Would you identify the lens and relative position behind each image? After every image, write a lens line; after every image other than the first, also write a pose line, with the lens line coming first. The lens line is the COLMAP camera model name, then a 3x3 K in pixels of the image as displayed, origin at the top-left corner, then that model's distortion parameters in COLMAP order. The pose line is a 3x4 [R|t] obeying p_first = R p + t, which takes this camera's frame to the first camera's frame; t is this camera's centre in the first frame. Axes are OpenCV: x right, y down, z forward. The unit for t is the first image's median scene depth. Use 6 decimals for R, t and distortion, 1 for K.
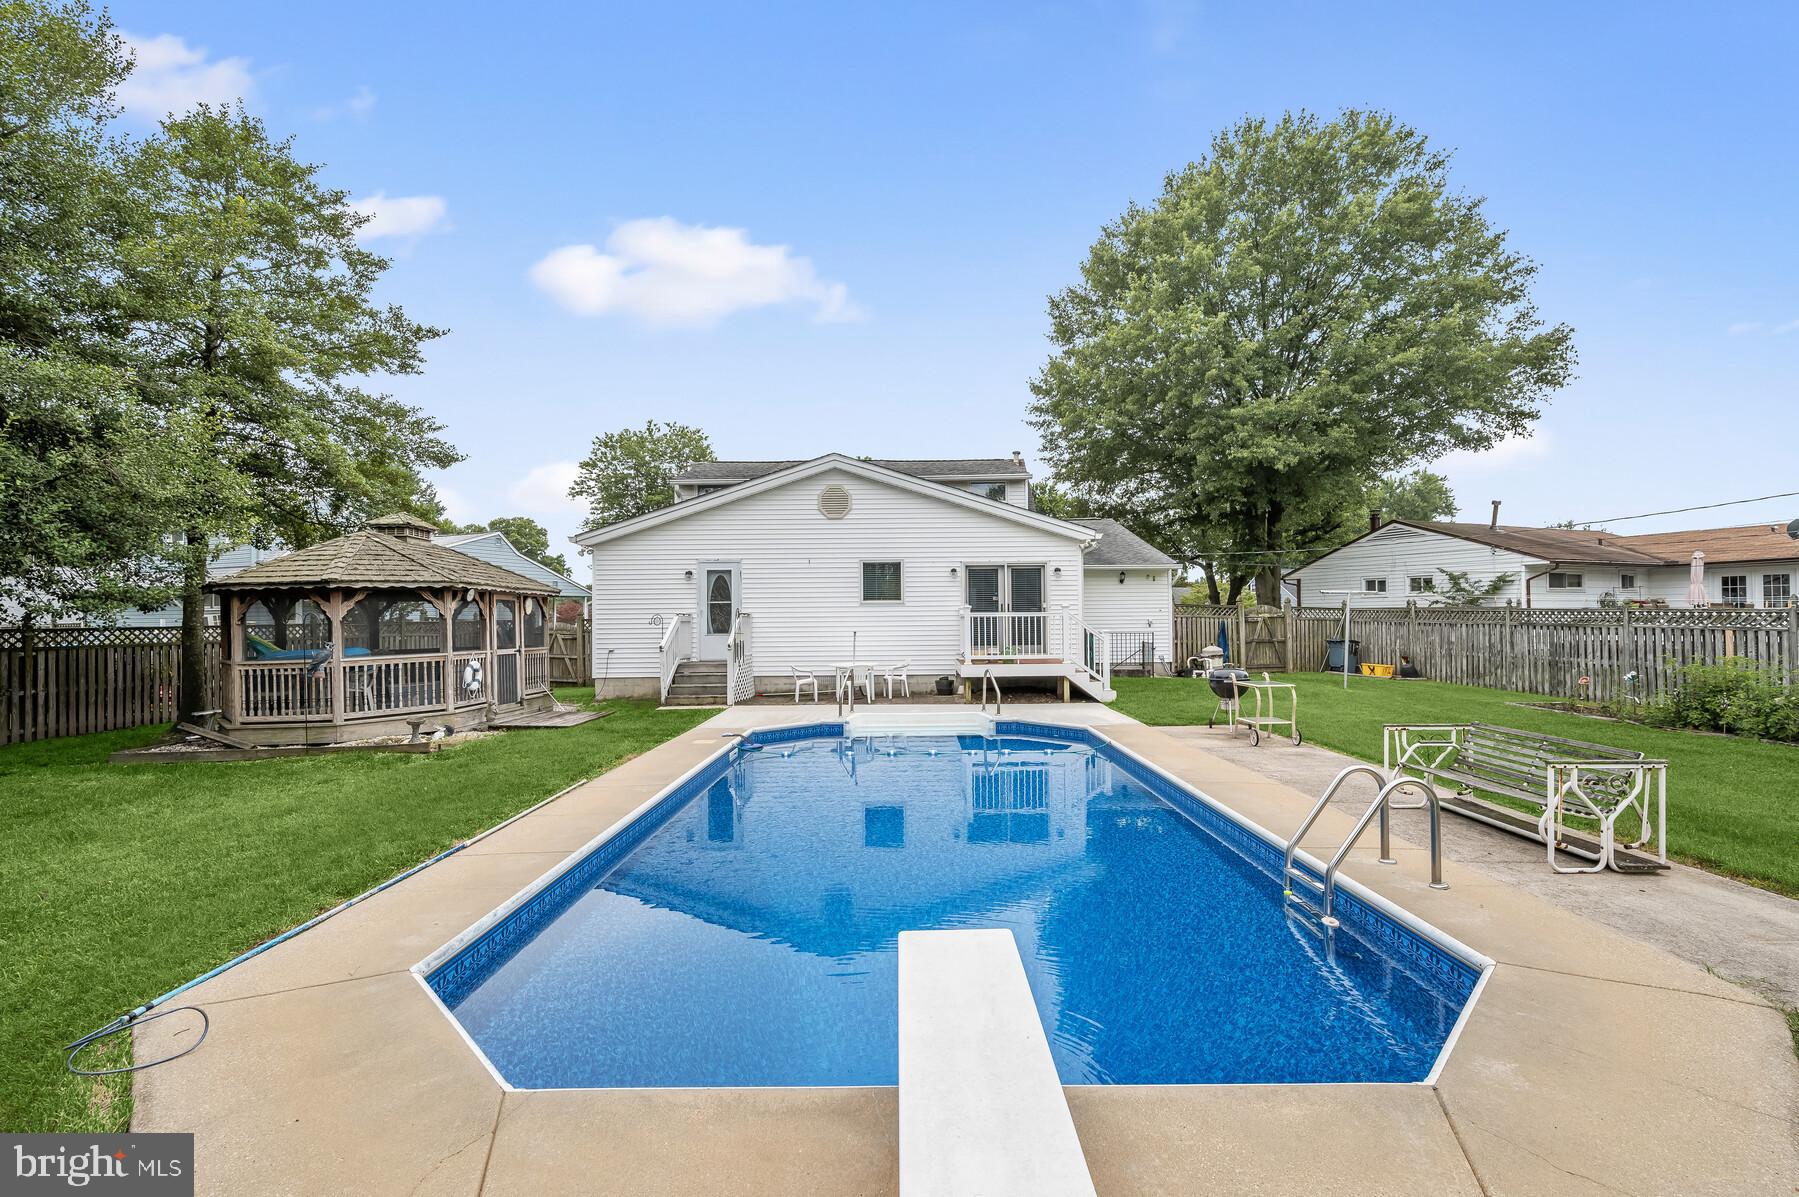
lens RADIAL K [[788.6, 0, 913.5], [0, 788.6, 606.6], [0, 0, 1]] dist [0.002303, 0.000085]
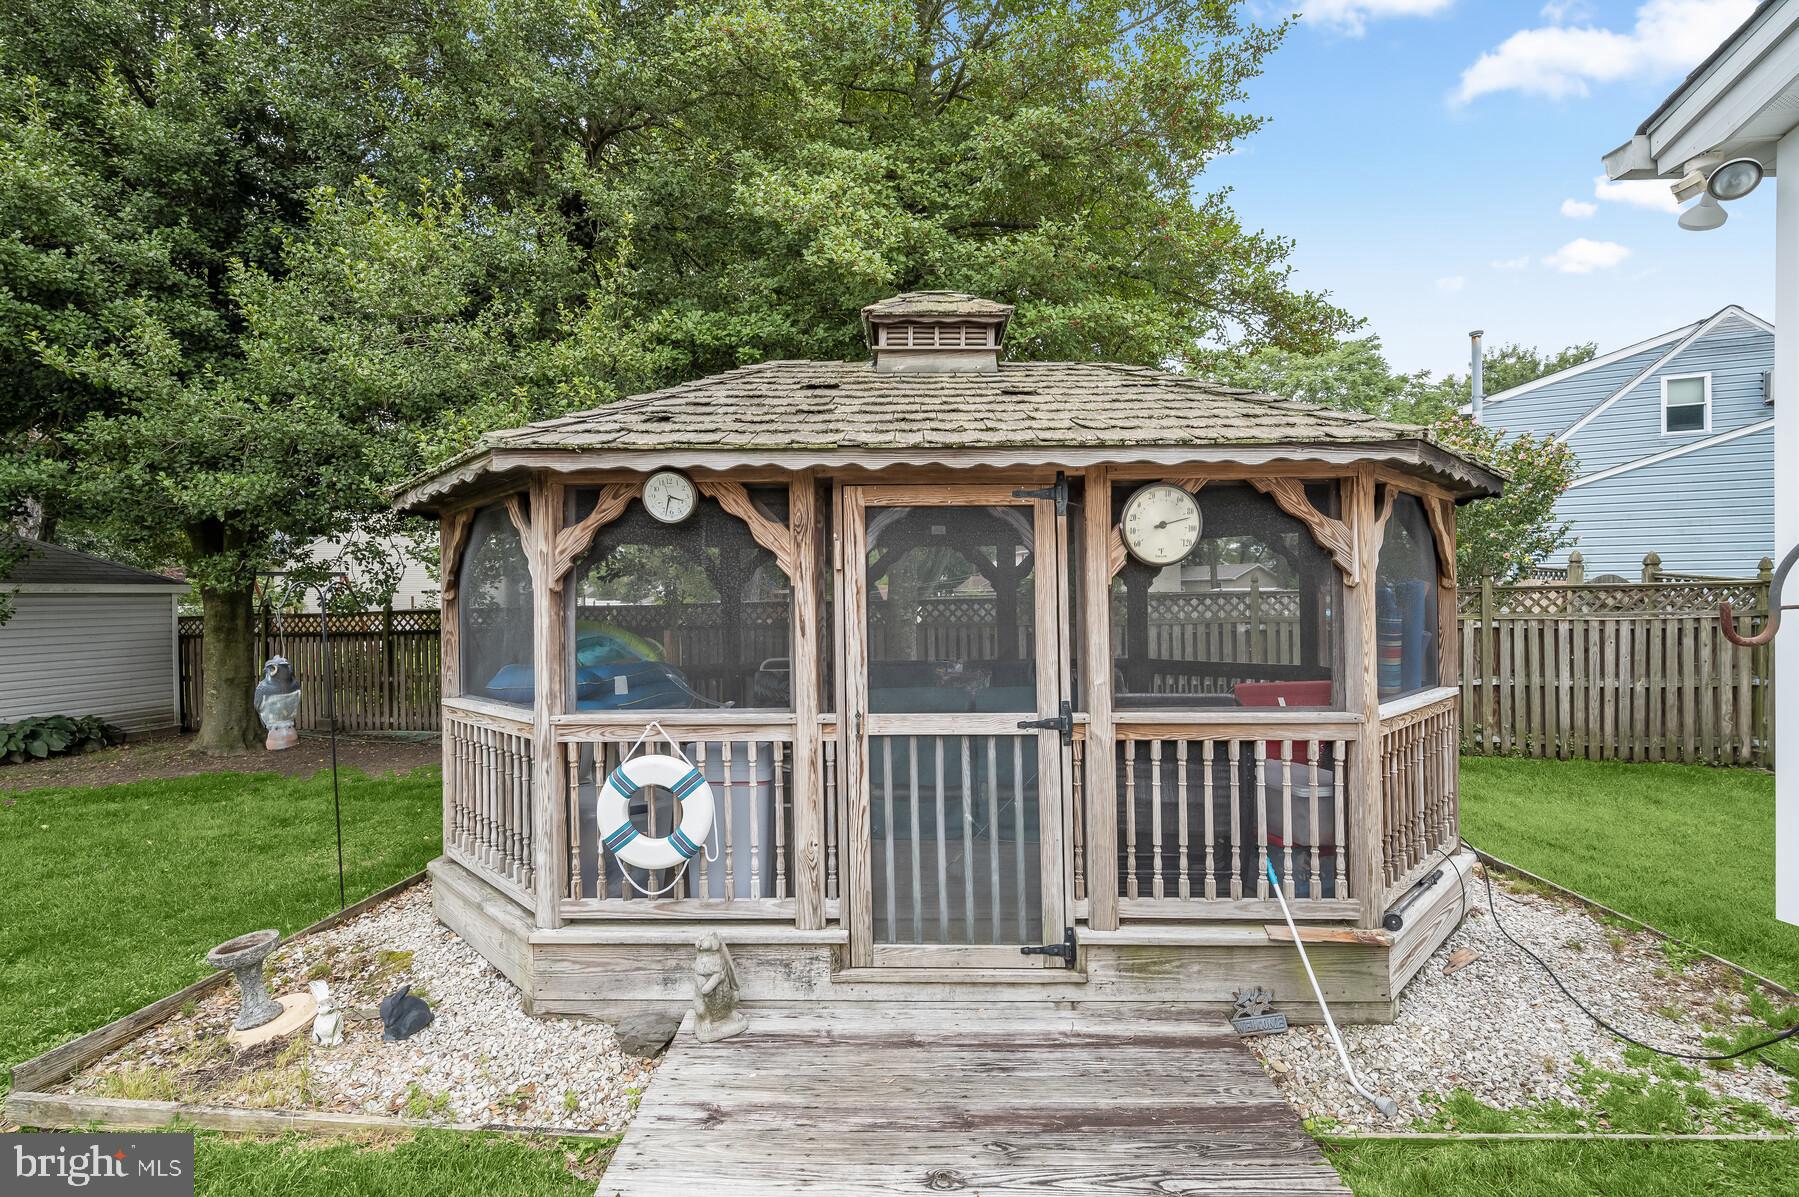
lens RADIAL K [[809.9, 0, 908.5], [0, 809.9, 600.3], [0, 0, 1]] dist [-0.002443, 0.000701]
pose [[-0.048070, 0.014970, -0.998732, -0.224246], [0.028489, 0.999501, 0.013610, 0.013238], [0.998438, -0.027799, -0.048472, 0.817911]]
